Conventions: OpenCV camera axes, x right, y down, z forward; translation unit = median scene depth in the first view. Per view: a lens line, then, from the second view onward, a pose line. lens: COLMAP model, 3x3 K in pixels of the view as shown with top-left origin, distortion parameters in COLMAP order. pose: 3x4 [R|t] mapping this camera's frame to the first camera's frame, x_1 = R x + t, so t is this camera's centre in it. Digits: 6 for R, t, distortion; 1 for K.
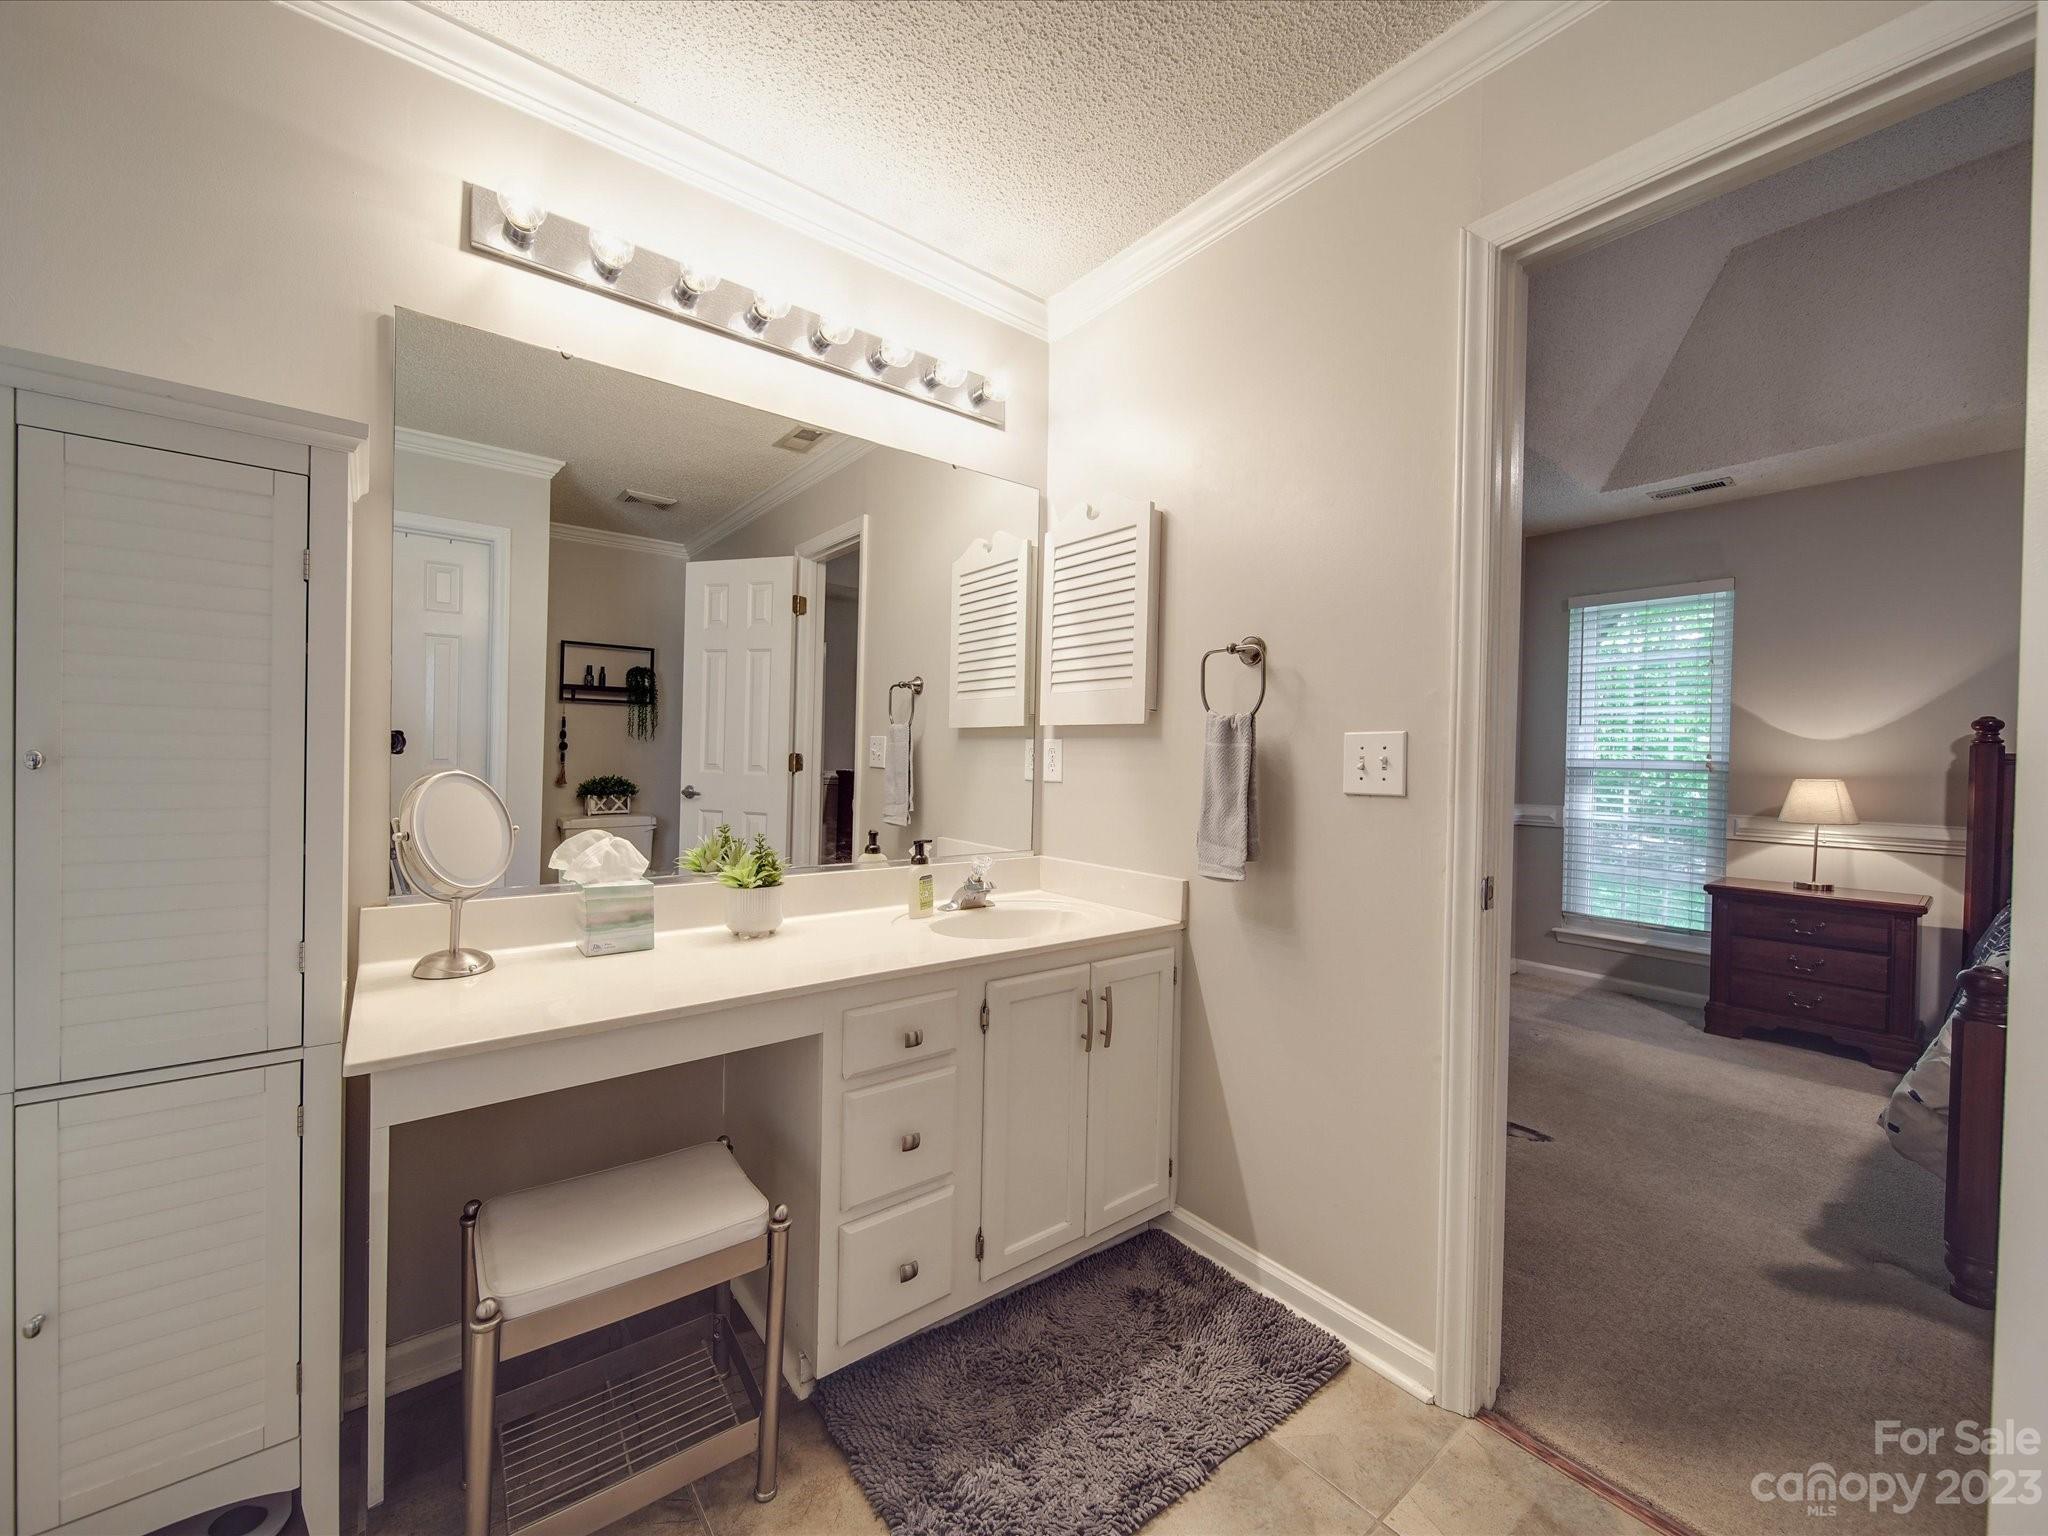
lens RADIAL K [[806.2, 0, 1027.9], [0, 806.2, 767.7], [0, 0, 1]] dist [0.000914, -0.001747]
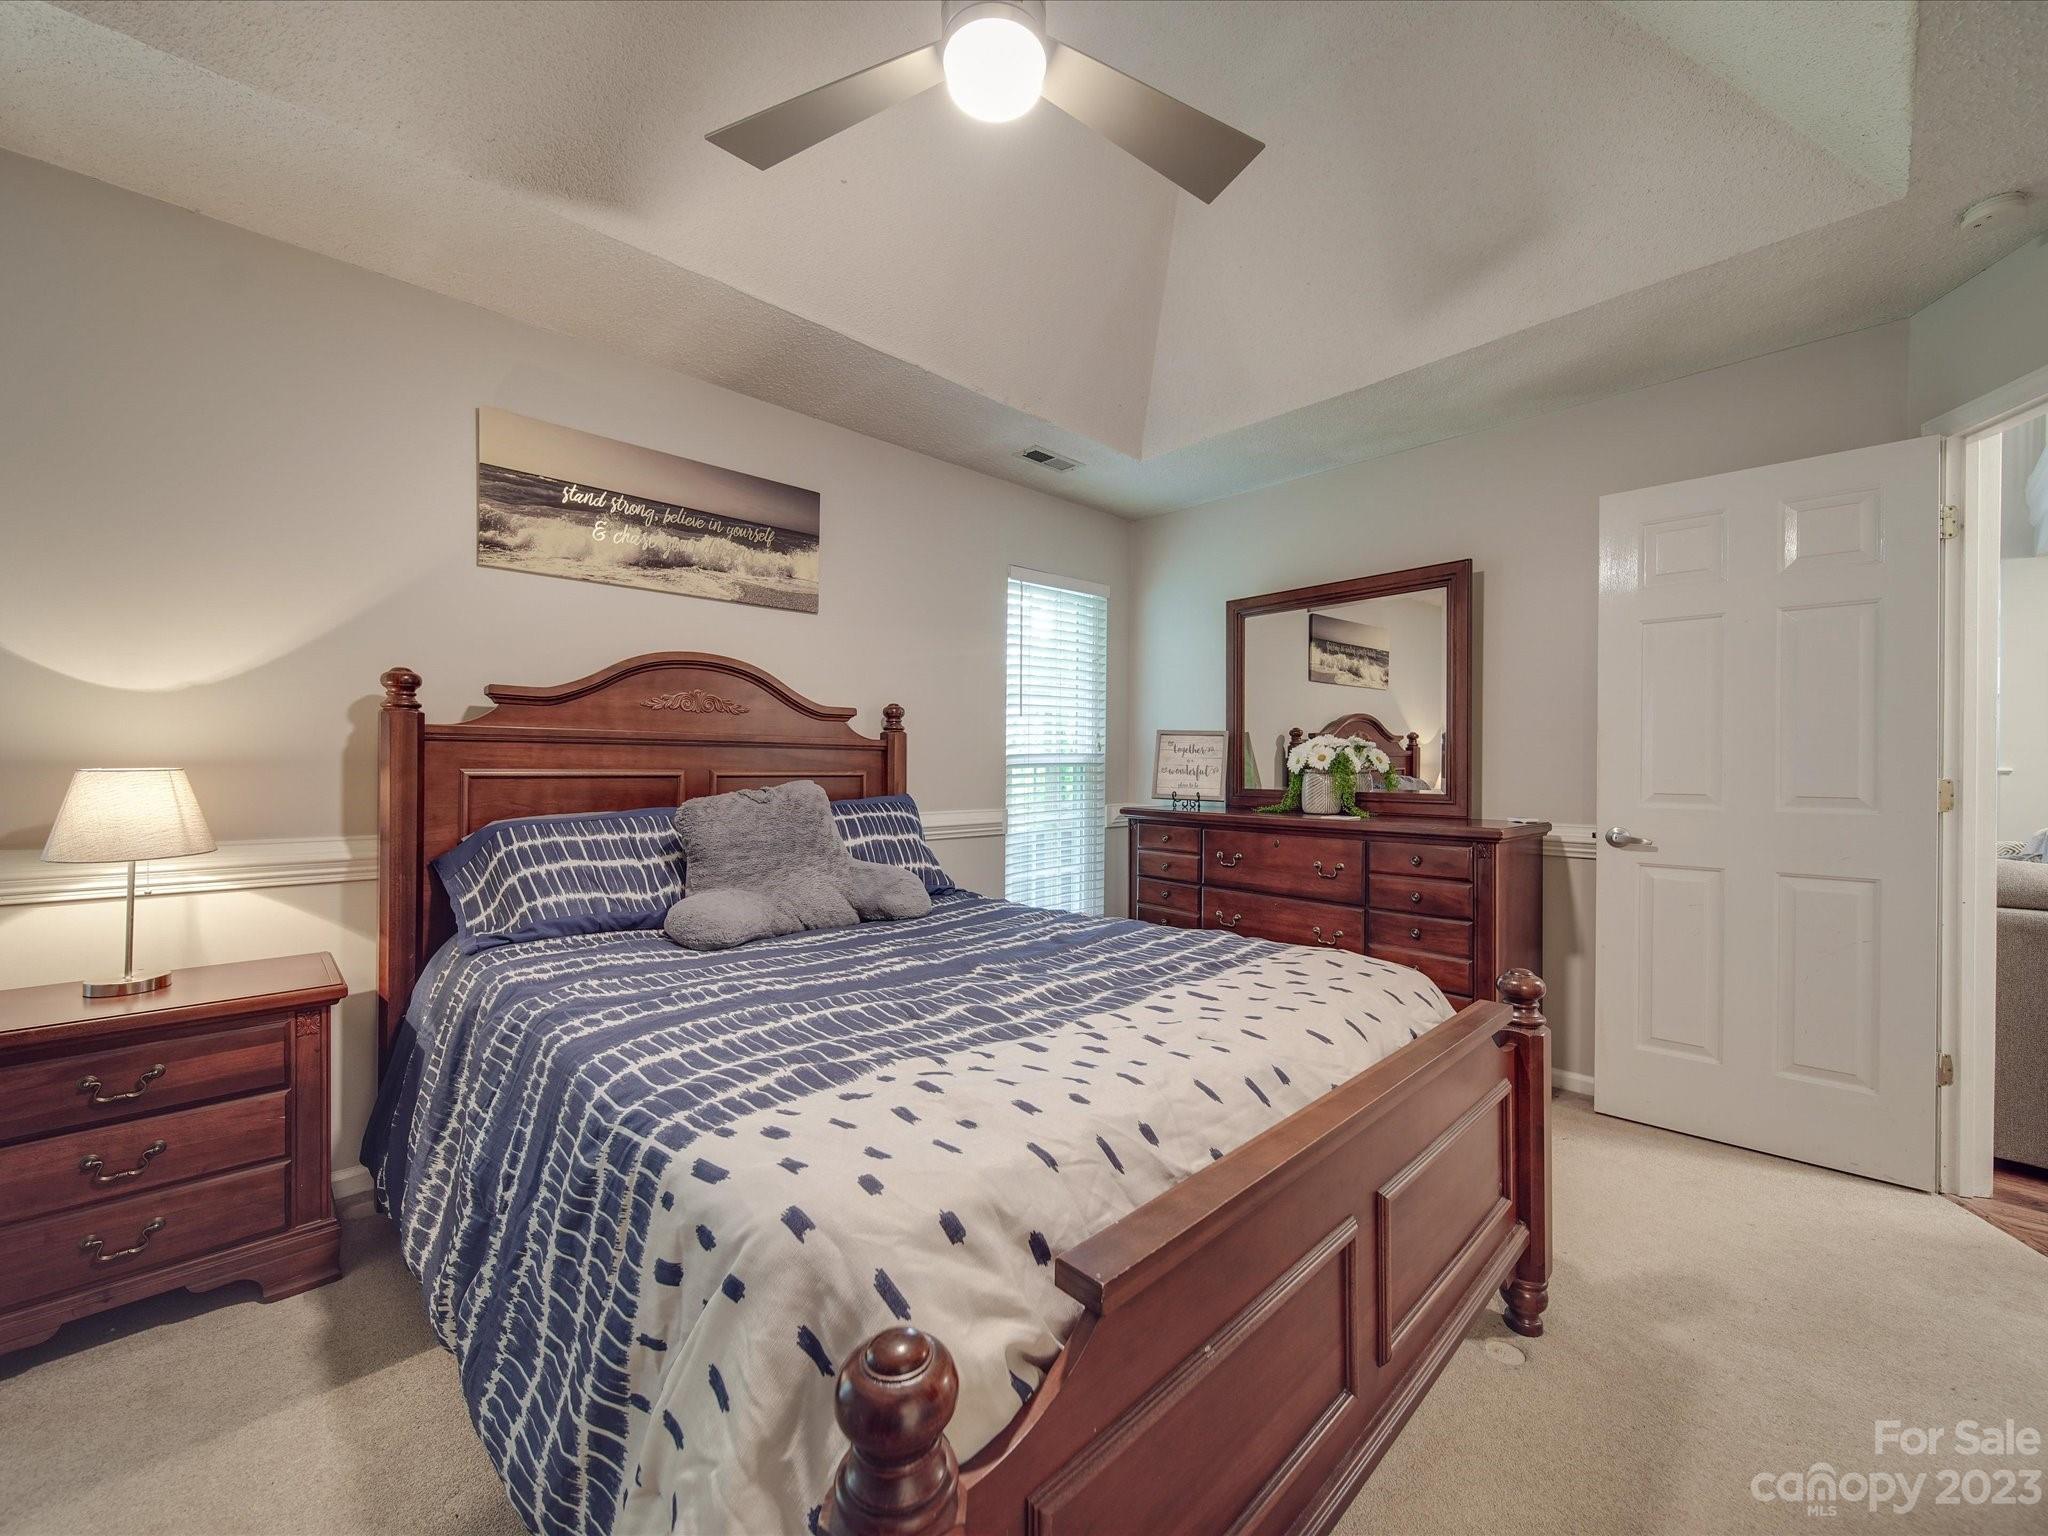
lens RADIAL K [[806.2, 0, 1027.9], [0, 806.2, 767.7], [0, 0, 1]] dist [0.000914, -0.001747]
pose [[-0.087645, -0.024716, 0.995845, 0.451715], [0.000865, 0.999690, 0.024888, 0.002658], [-0.996151, 0.003043, -0.087597, 0.508073]]
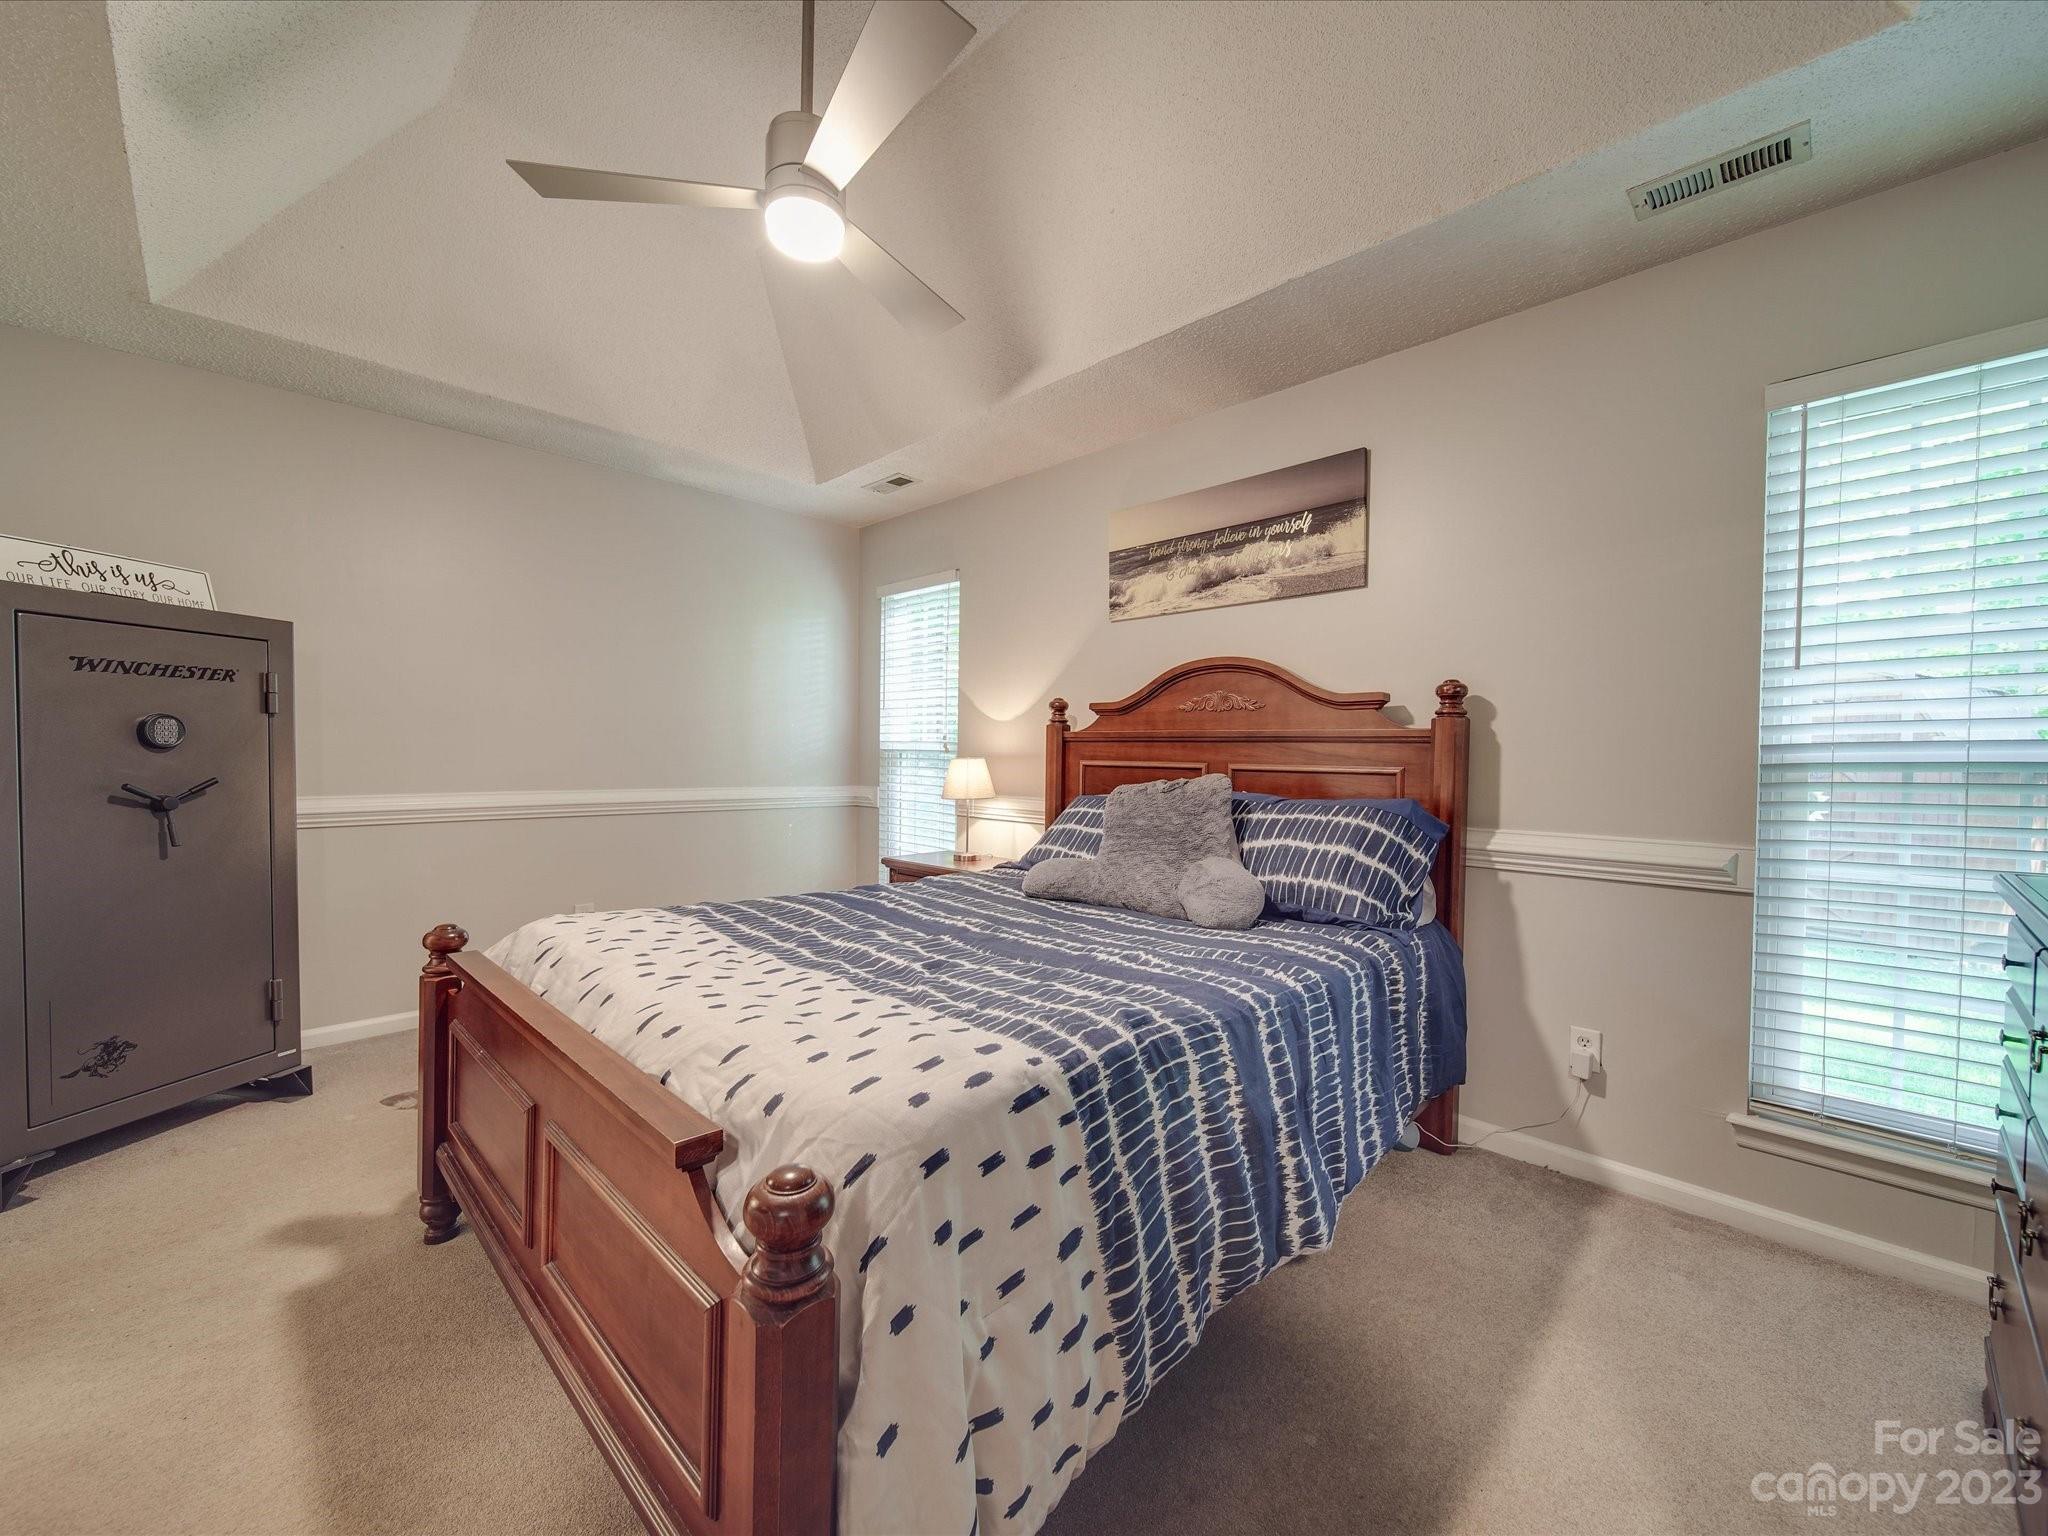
lens RADIAL K [[806.2, 0, 1027.9], [0, 806.2, 767.7], [0, 0, 1]] dist [0.000914, -0.001747]
pose [[0.992744, -0.006764, 0.120057, 0.953765], [0.005781, 0.999947, 0.008530, 0.019707], [-0.120108, -0.007774, 0.992730, -0.073482]]
